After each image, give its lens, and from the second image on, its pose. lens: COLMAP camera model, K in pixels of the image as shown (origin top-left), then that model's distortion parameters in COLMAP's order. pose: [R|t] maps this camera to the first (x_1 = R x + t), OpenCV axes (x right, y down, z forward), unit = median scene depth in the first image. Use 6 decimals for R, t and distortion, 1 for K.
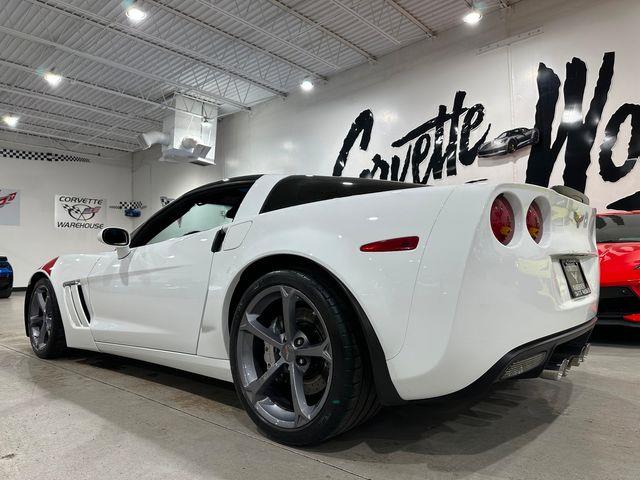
lens RADIAL K [[457.1, 0, 315.4], [0, 457.1, 248.4], [0, 0, 1]] dist [0.038995, -0.059972]
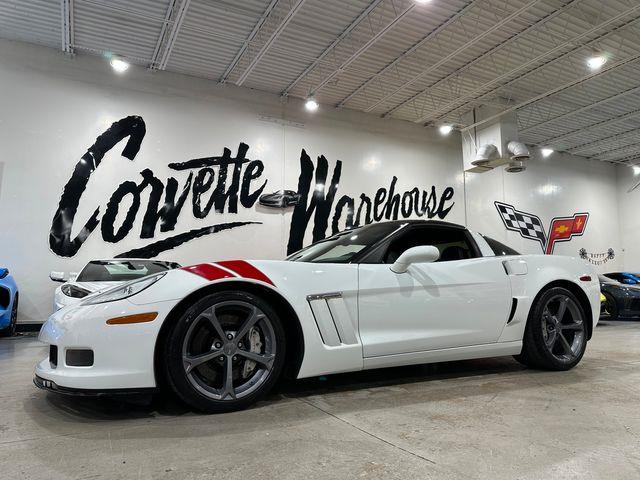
lens RADIAL K [[455.3, 0, 320.0], [0, 455.3, 240.0], [0, 0, 1]] dist [0.104927, -0.162057]
pose [[0.328608, 0.134234, 0.934879, -0.796112], [-0.034848, 0.990898, -0.130029, 0.052162], [-0.943823, 0.010150, 0.330294, 0.522696]]
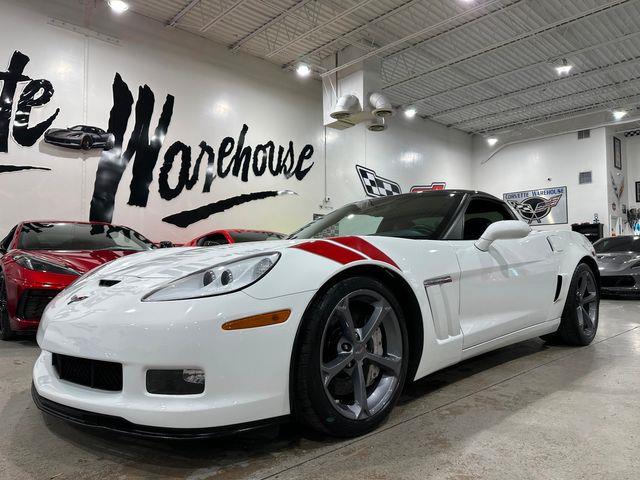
lens RADIAL K [[455.3, 0, 320.0], [0, 455.3, 240.0], [0, 0, 1]] dist [0.104927, -0.162057]
pose [[0.064439, 0.067603, 0.995629, -0.530808], [-0.036109, 0.997207, -0.065373, 0.028112], [-0.997268, -0.031739, 0.066700, 0.483135]]
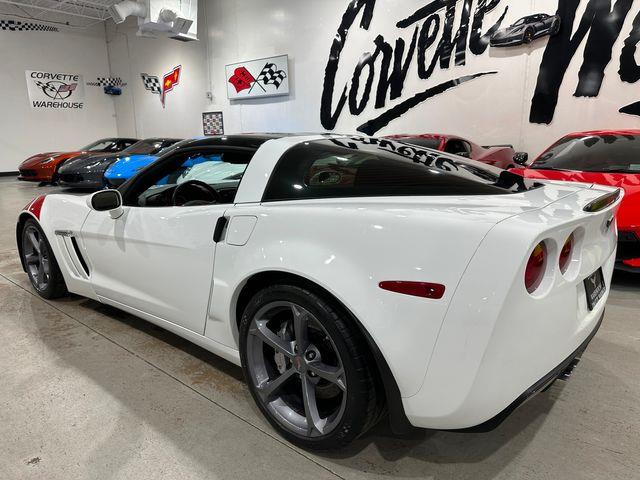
lens RADIAL K [[458.9, 0, 319.4], [0, 458.9, 251.0], [0, 0, 1]] dist [-0.002515, -0.007758]
pose [[0.999658, -0.000337, 0.026139, -0.010107], [-0.006973, 0.960253, 0.279043, -0.067271], [-0.025194, -0.279130, 0.959923, 0.025849]]
